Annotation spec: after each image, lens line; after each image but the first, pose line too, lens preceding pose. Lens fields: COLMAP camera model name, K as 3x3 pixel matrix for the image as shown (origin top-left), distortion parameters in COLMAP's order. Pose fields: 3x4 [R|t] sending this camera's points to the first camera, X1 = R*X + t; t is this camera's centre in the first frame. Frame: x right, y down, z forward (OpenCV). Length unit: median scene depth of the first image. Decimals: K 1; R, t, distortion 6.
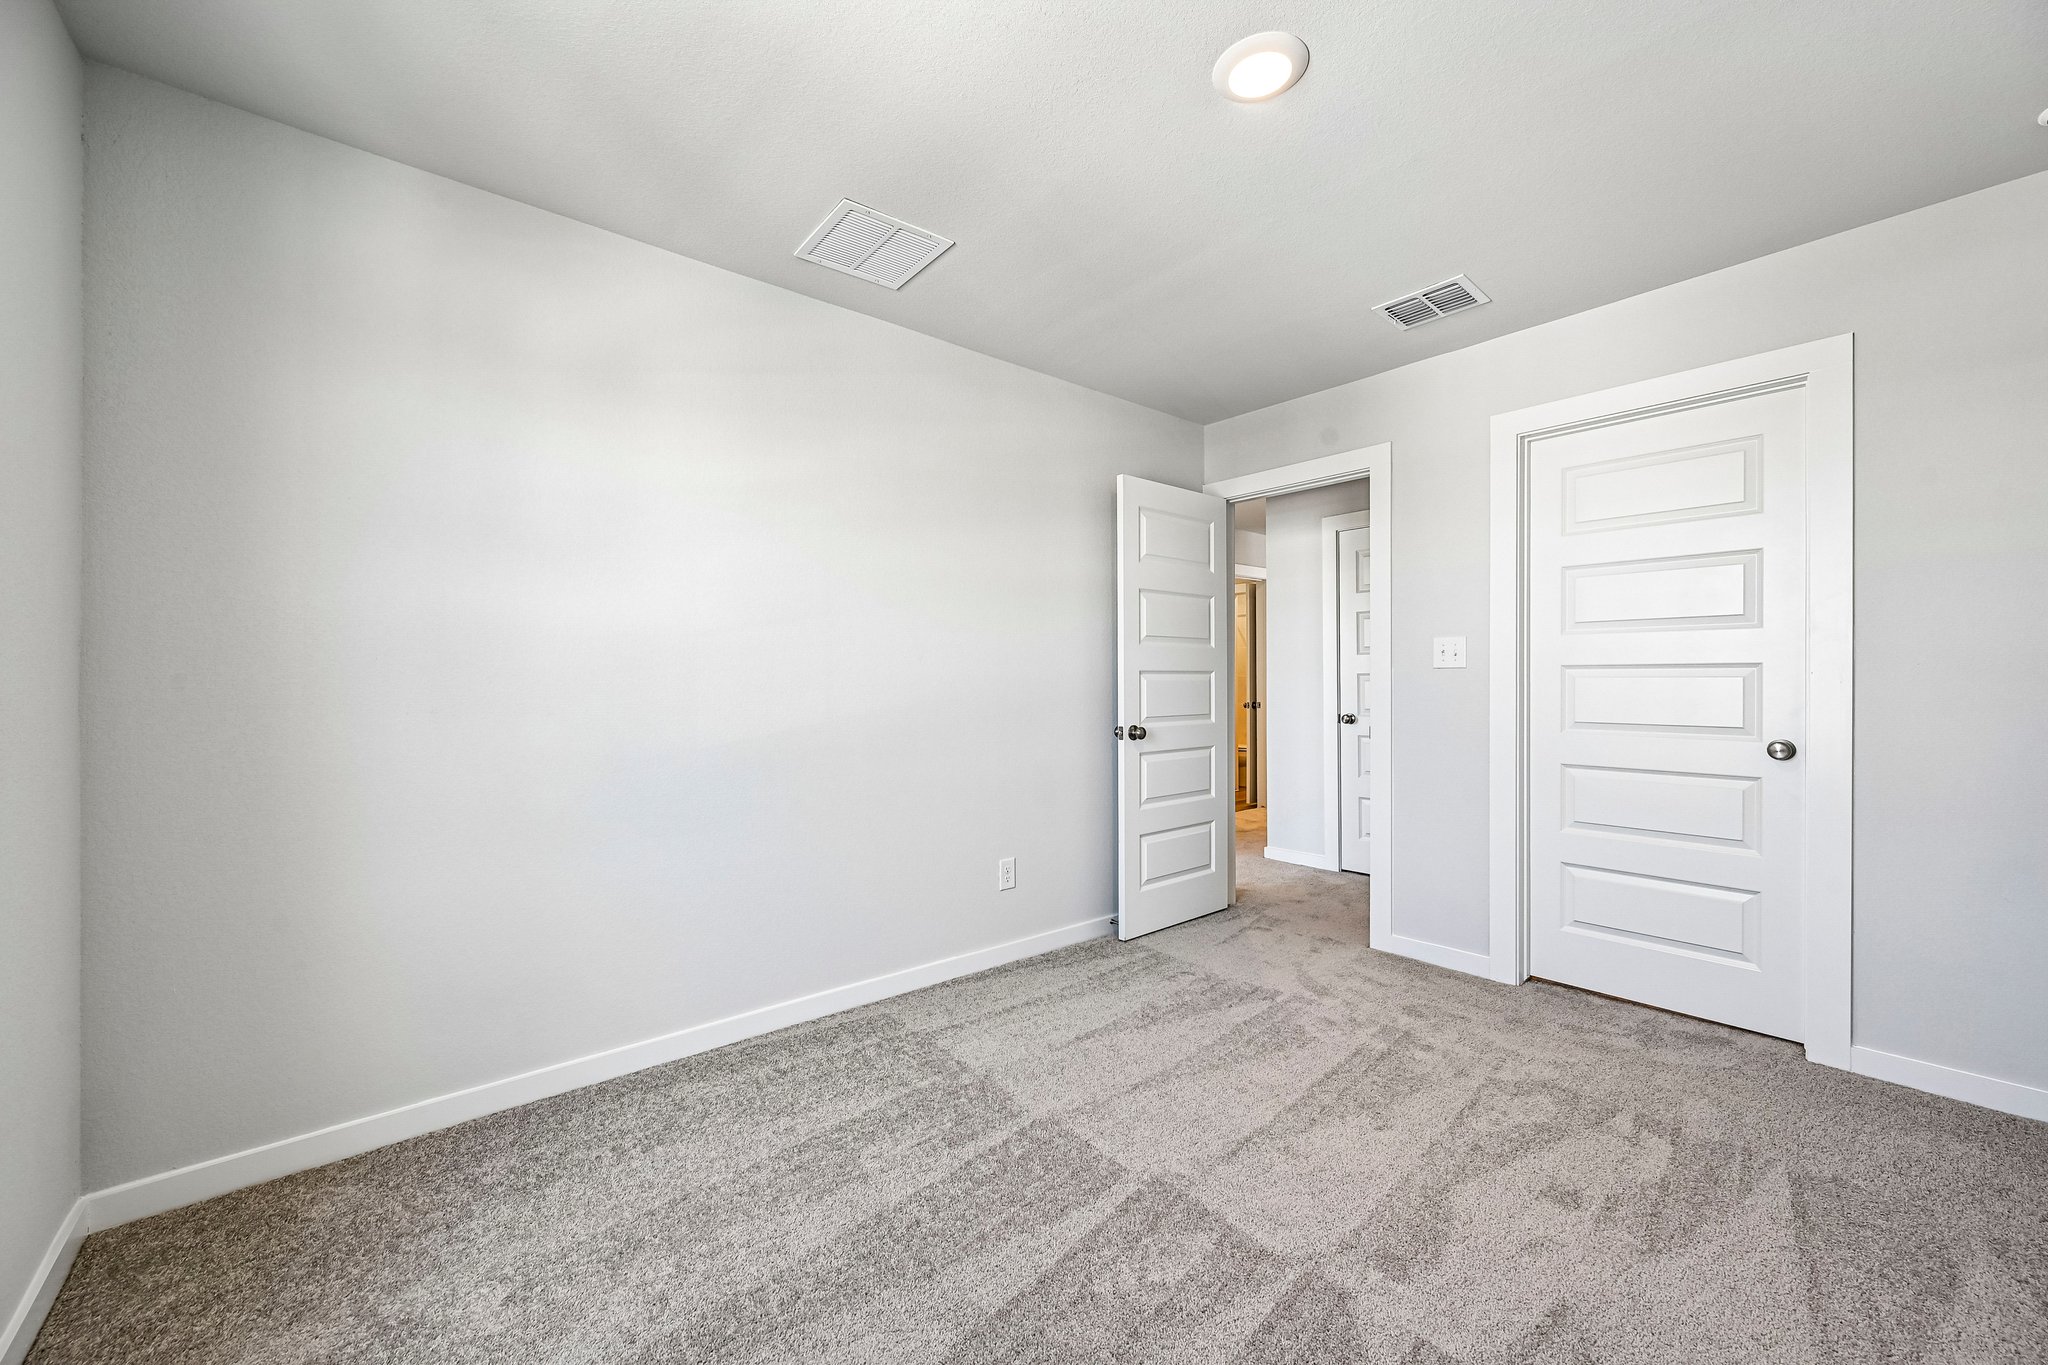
lens RADIAL K [[798.8, 0, 1028.9], [0, 798.8, 683.8], [0, 0, 1]] dist [-0.001552, 0.000561]
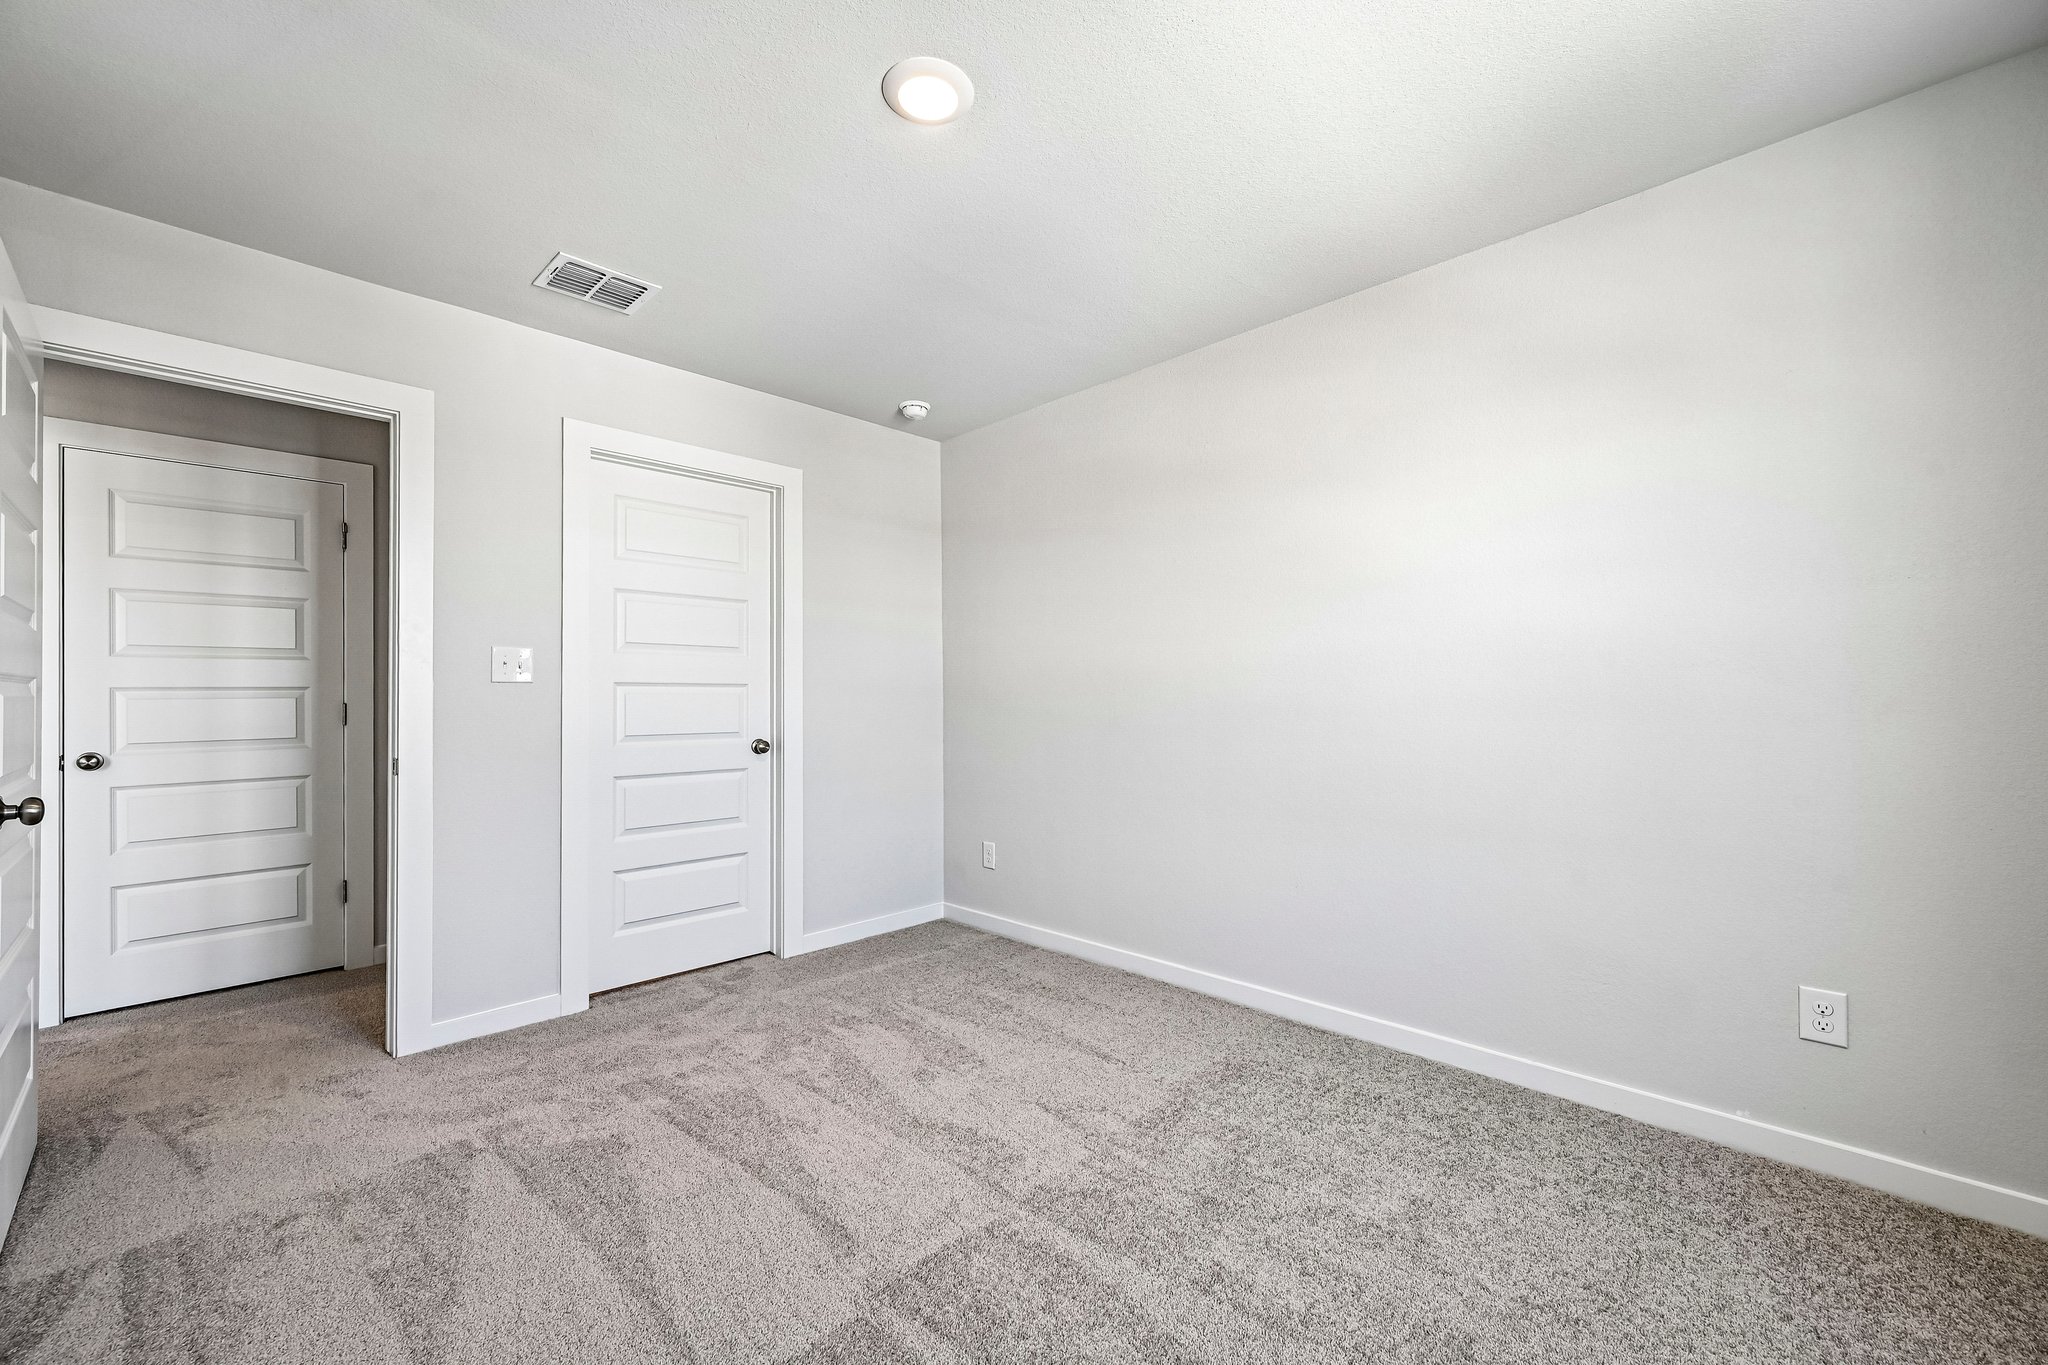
lens RADIAL K [[798.8, 0, 1039.3], [0, 798.8, 690.3], [0, 0, 1]] dist [-0.001552, 0.000561]
pose [[-0.087592, 0.007500, 0.996128, -0.440481], [0.004474, 0.999965, -0.007135, -0.002655], [-0.996146, 0.003832, -0.087622, 0.568135]]
